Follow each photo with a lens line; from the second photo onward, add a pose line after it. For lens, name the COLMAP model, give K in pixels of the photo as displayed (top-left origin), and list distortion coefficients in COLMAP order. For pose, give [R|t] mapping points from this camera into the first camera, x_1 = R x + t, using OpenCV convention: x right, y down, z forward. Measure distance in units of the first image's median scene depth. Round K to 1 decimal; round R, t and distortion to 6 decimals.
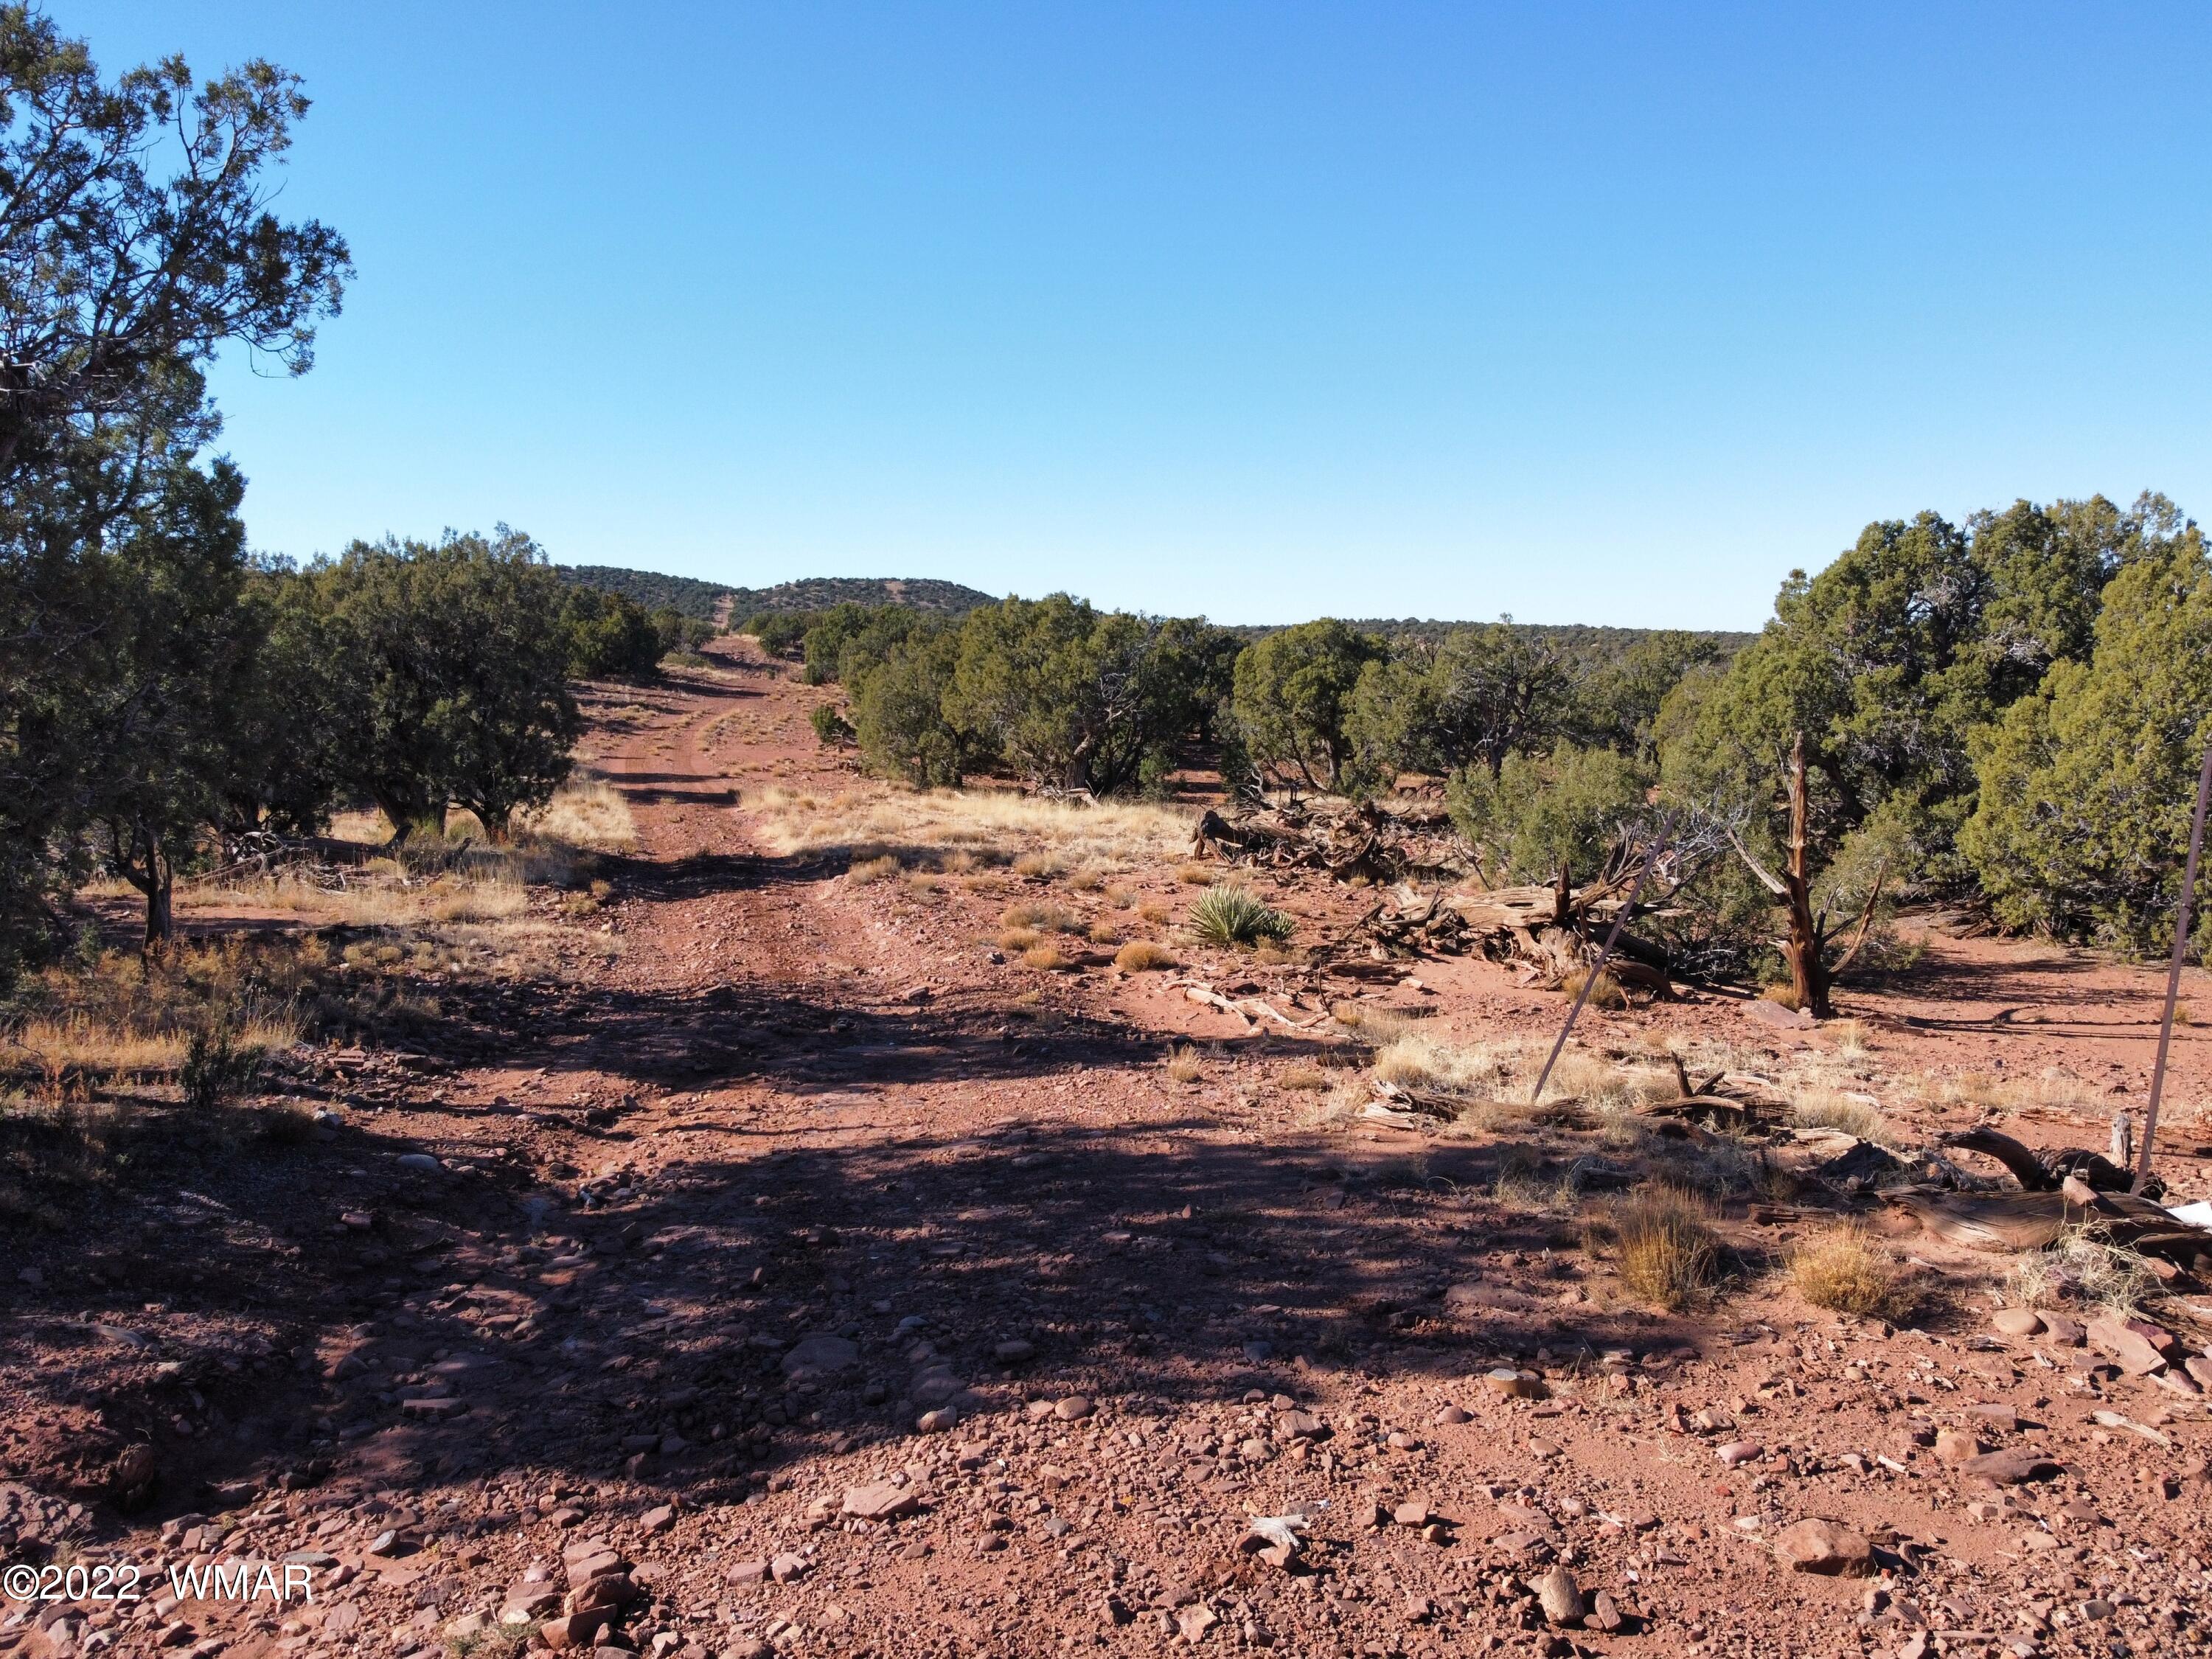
lens RADIAL K [[1686.0, 0, 1106.0], [0, 1686.0, 821.7], [0, 0, 1]] dist [0.005691, -0.007190]
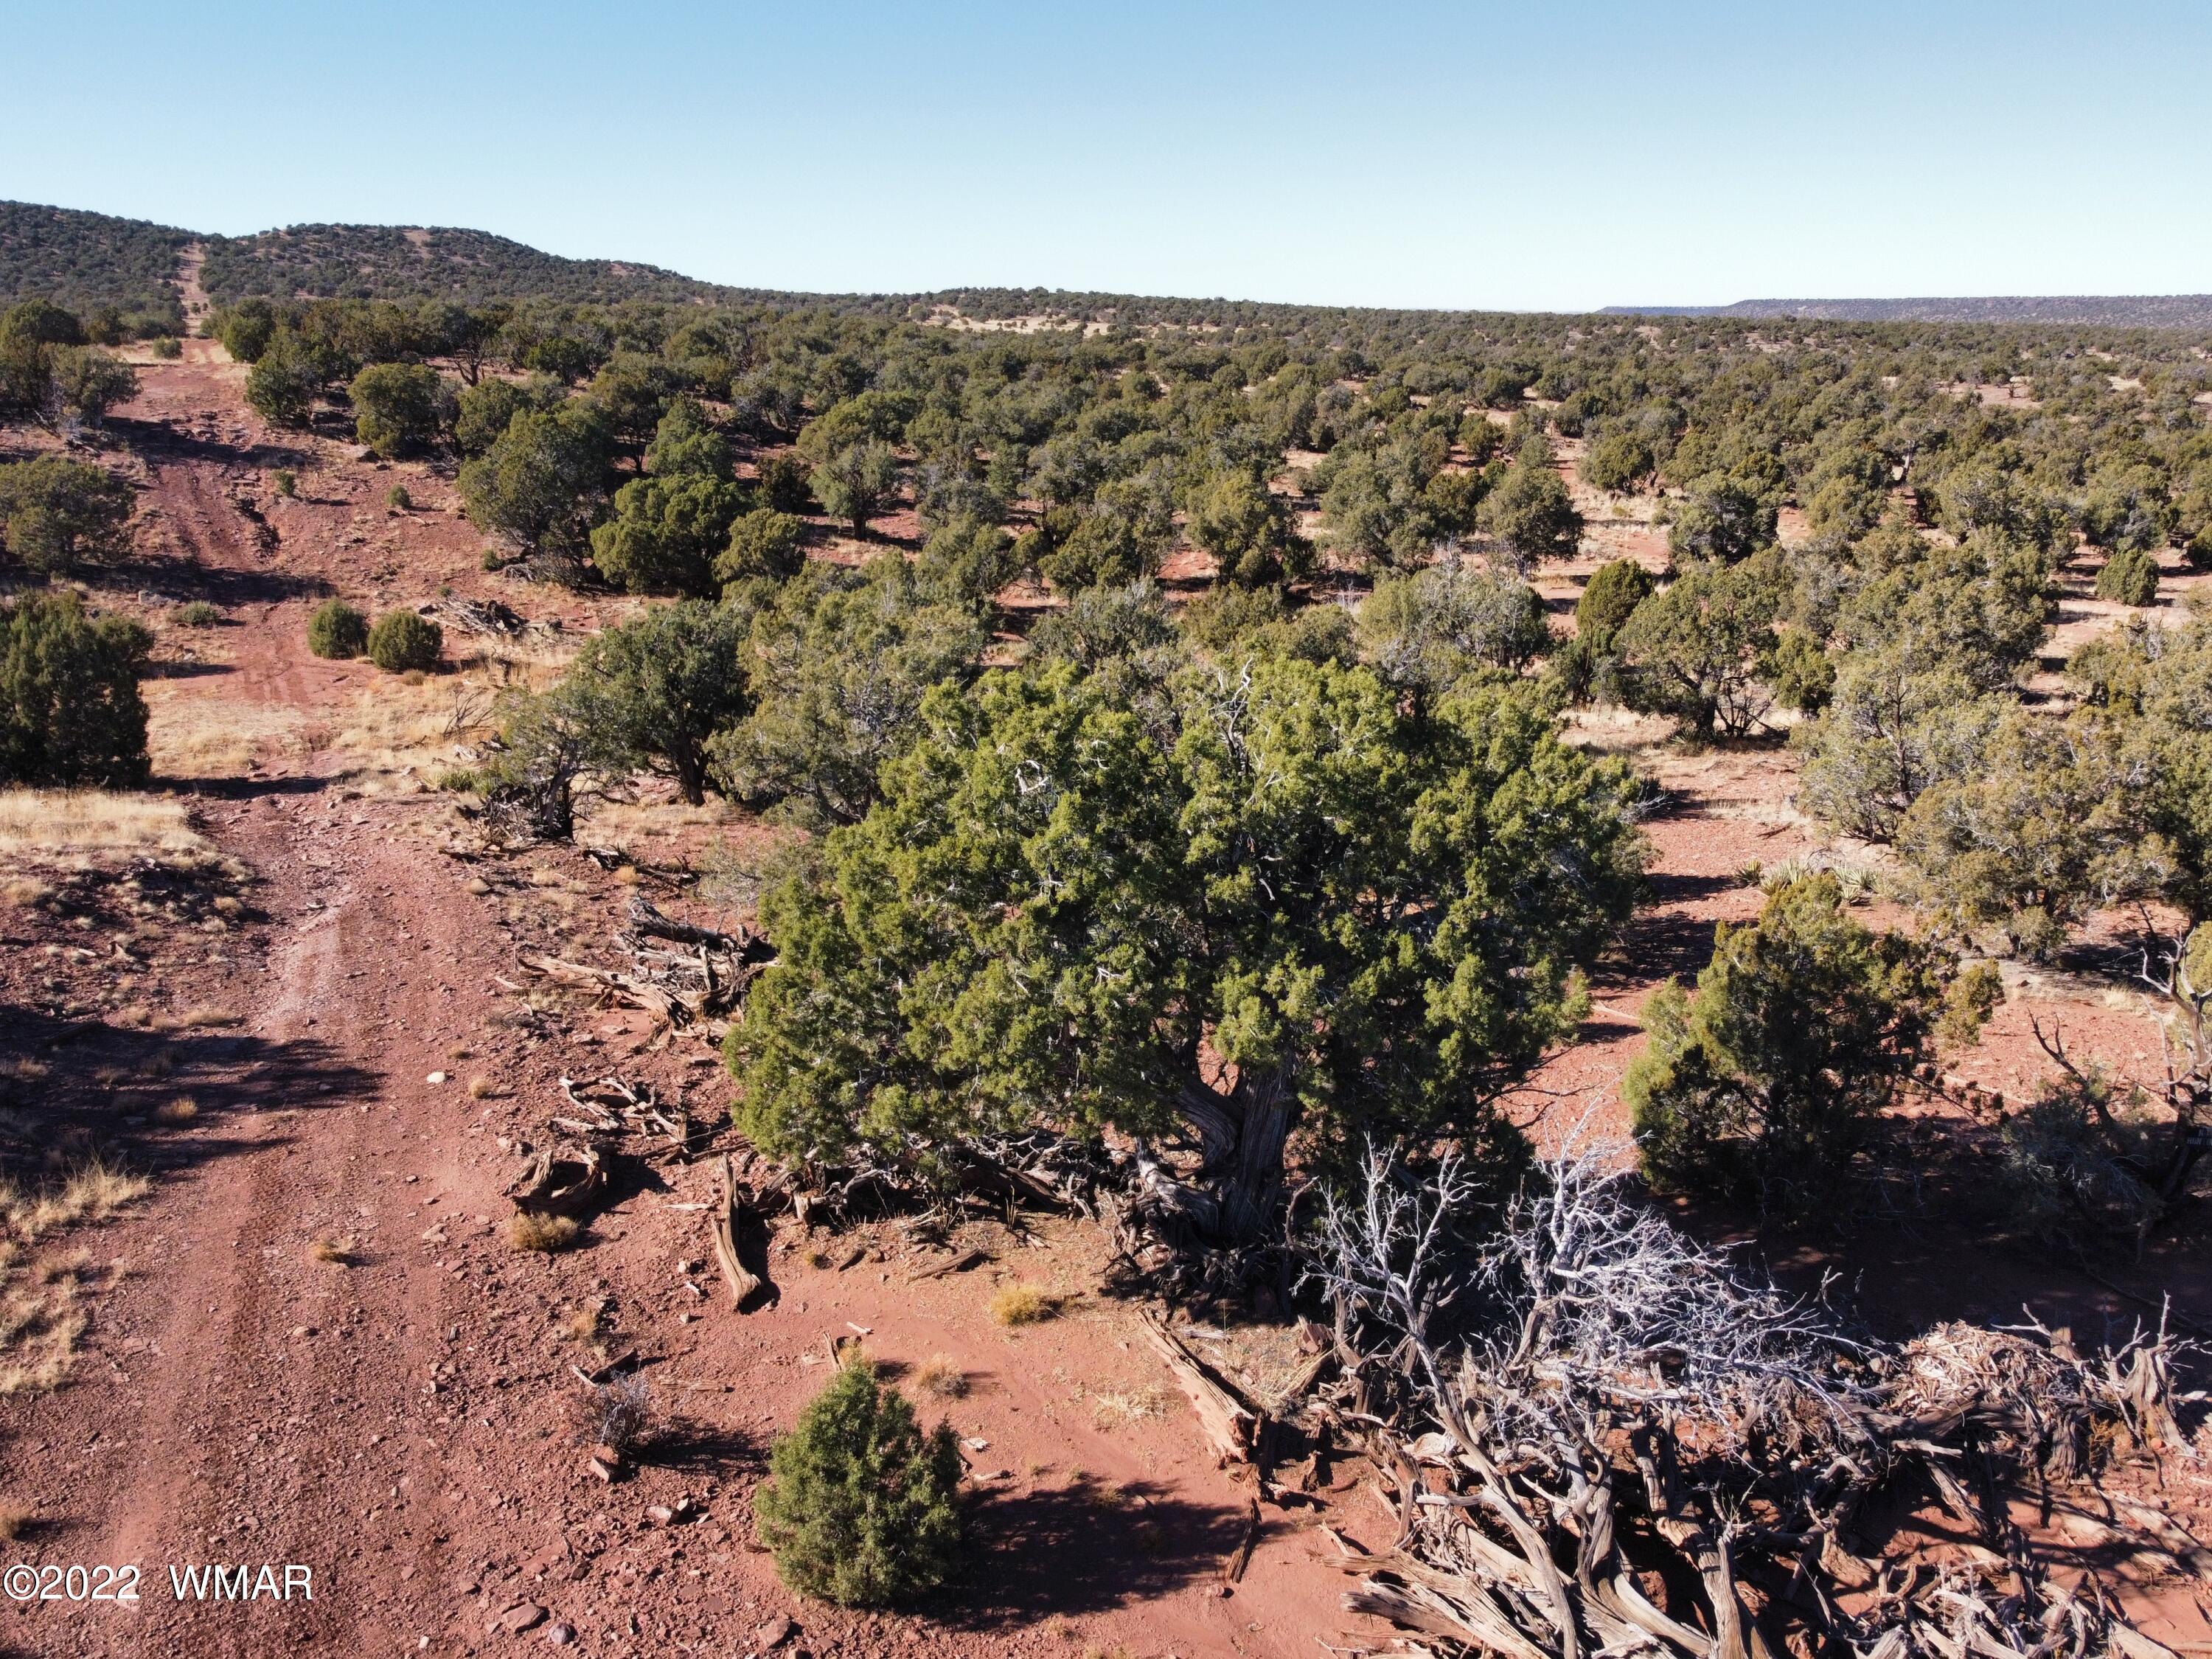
lens RADIAL K [[1686.0, 0, 1109.1], [0, 1686.0, 826.3], [0, 0, 1]] dist [0.005691, -0.007190]
pose [[0.968205, -0.061463, 0.242491, -1.363885], [0.013567, 0.980822, 0.194435, -1.095885], [-0.249791, -0.184963, 0.950470, 6.770249]]
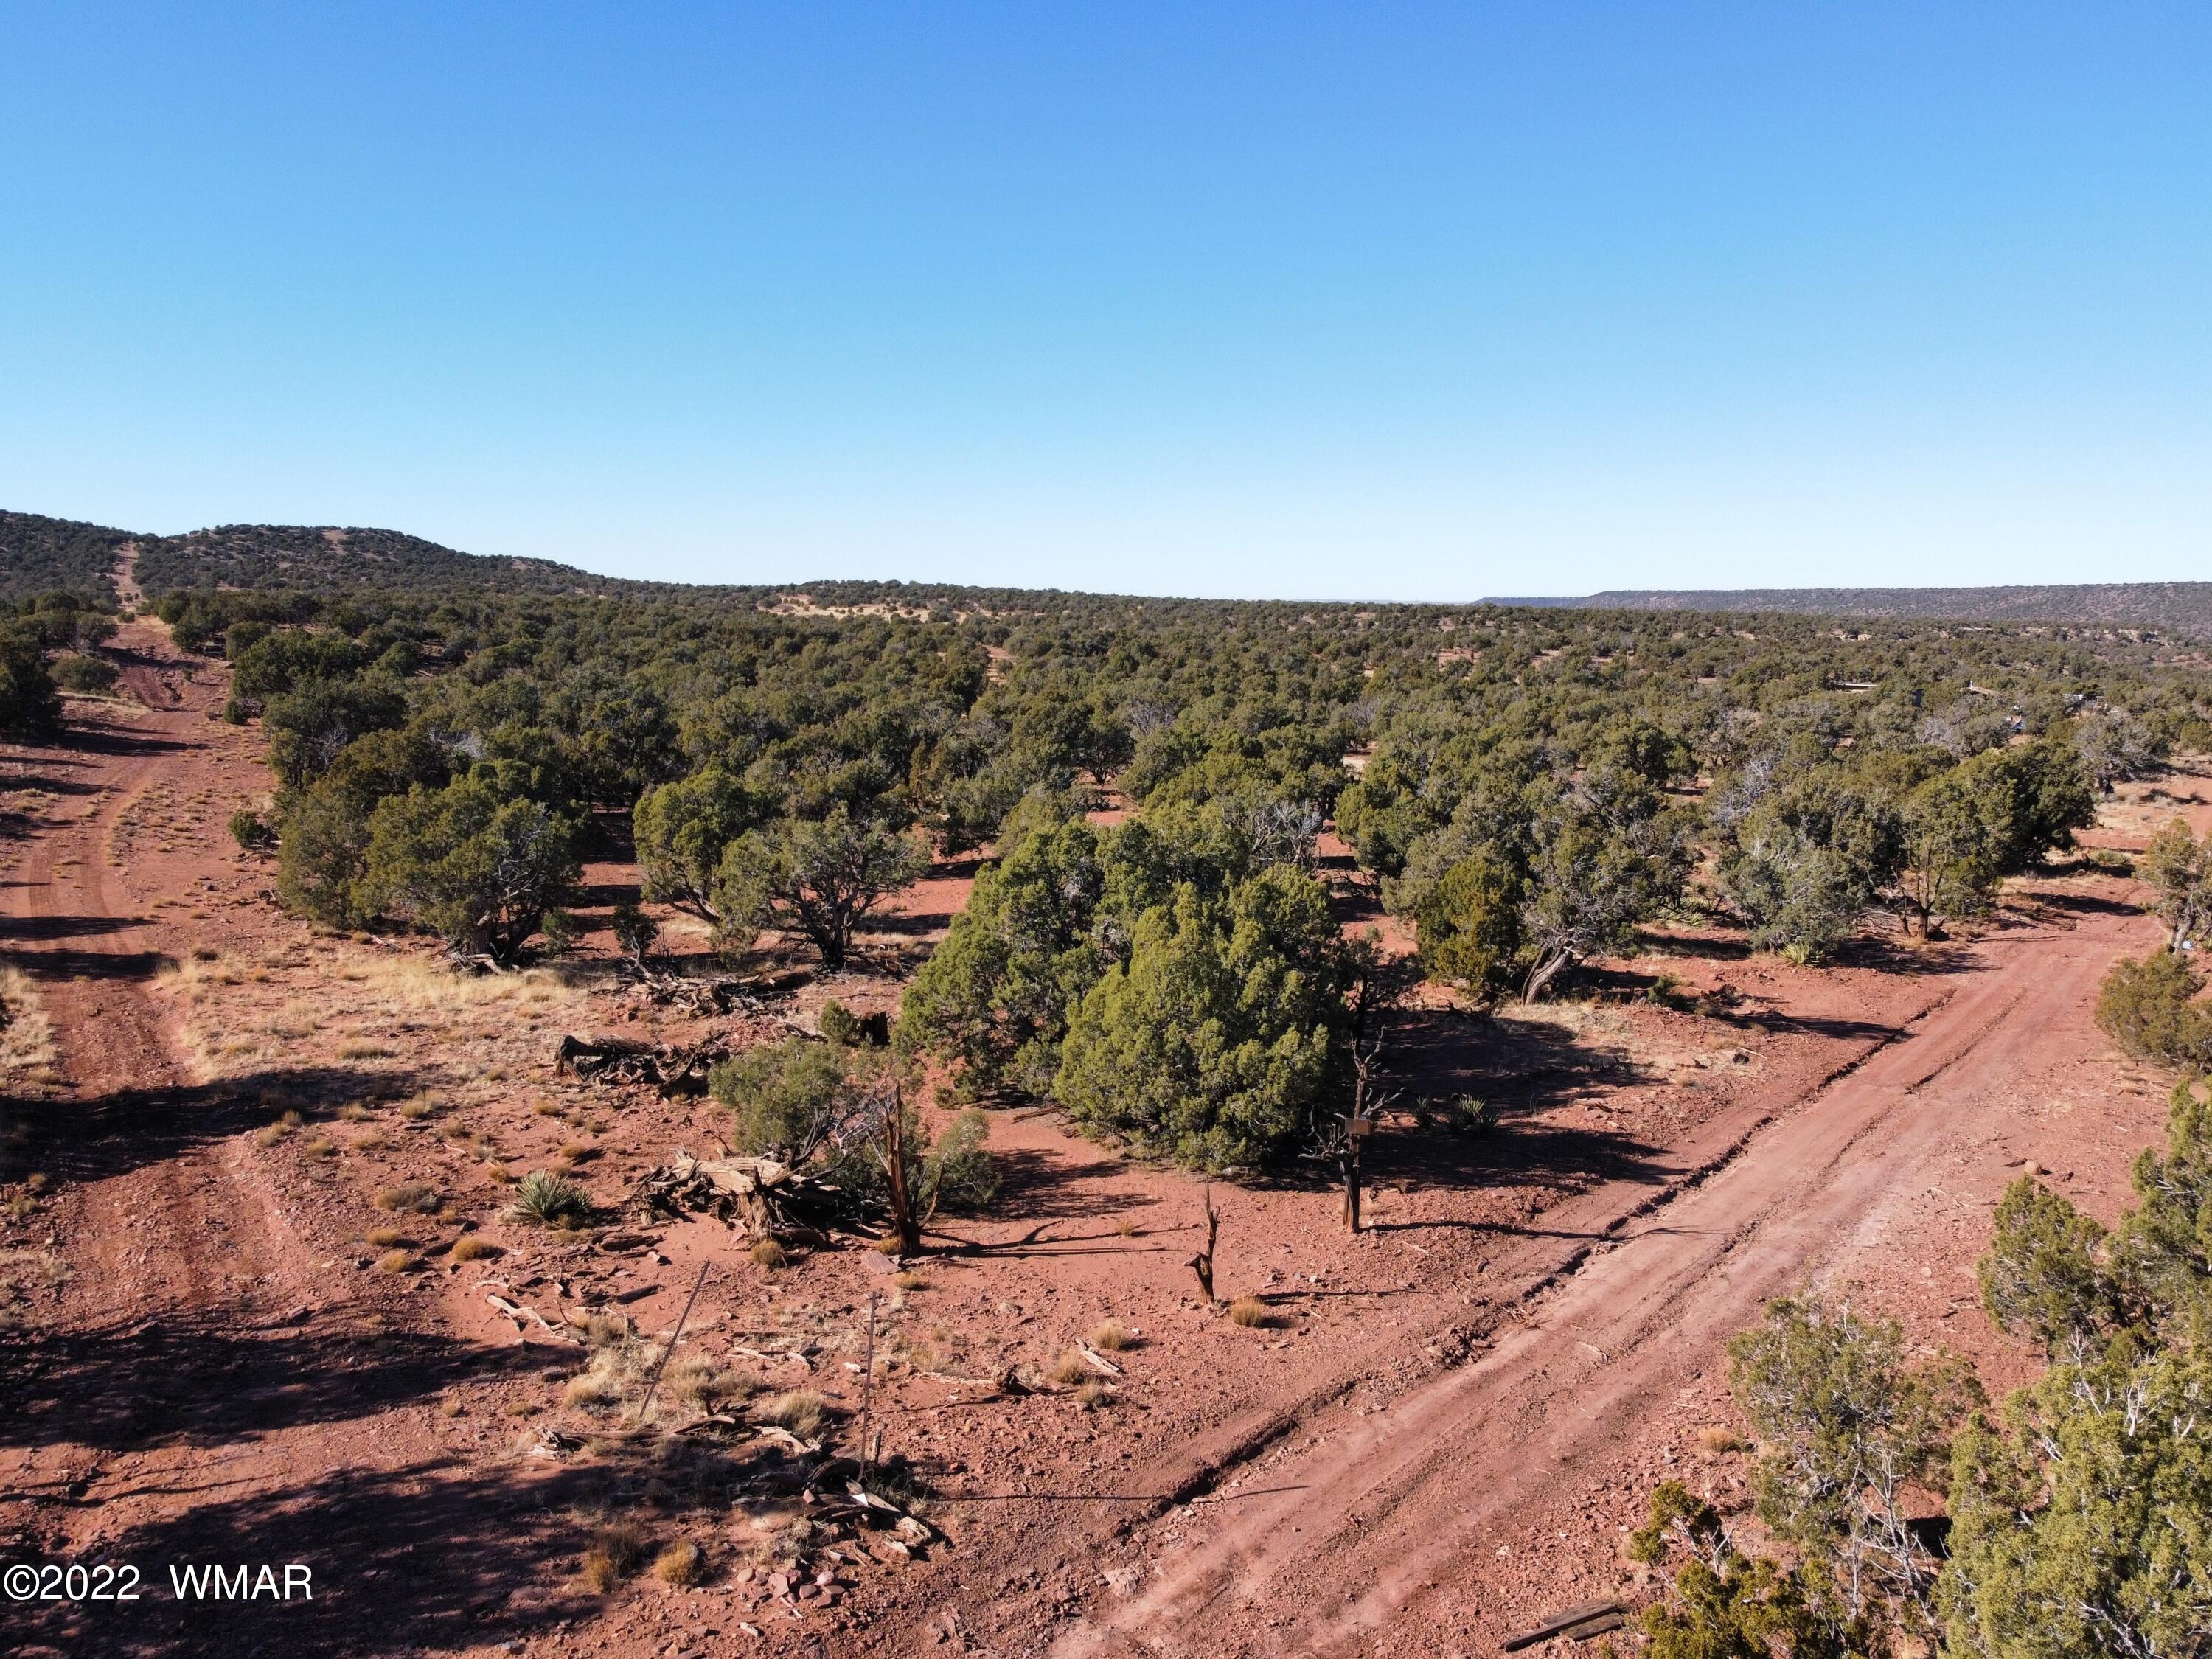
lens RADIAL K [[1686.0, 0, 1102.9], [0, 1686.0, 821.5], [0, 0, 1]] dist [0.005691, -0.007190]
pose [[0.955749, -0.025835, 0.293048, 0.129849], [0.017816, 0.999391, 0.029998, -0.334018], [-0.293644, -0.023449, 0.955627, -0.572570]]
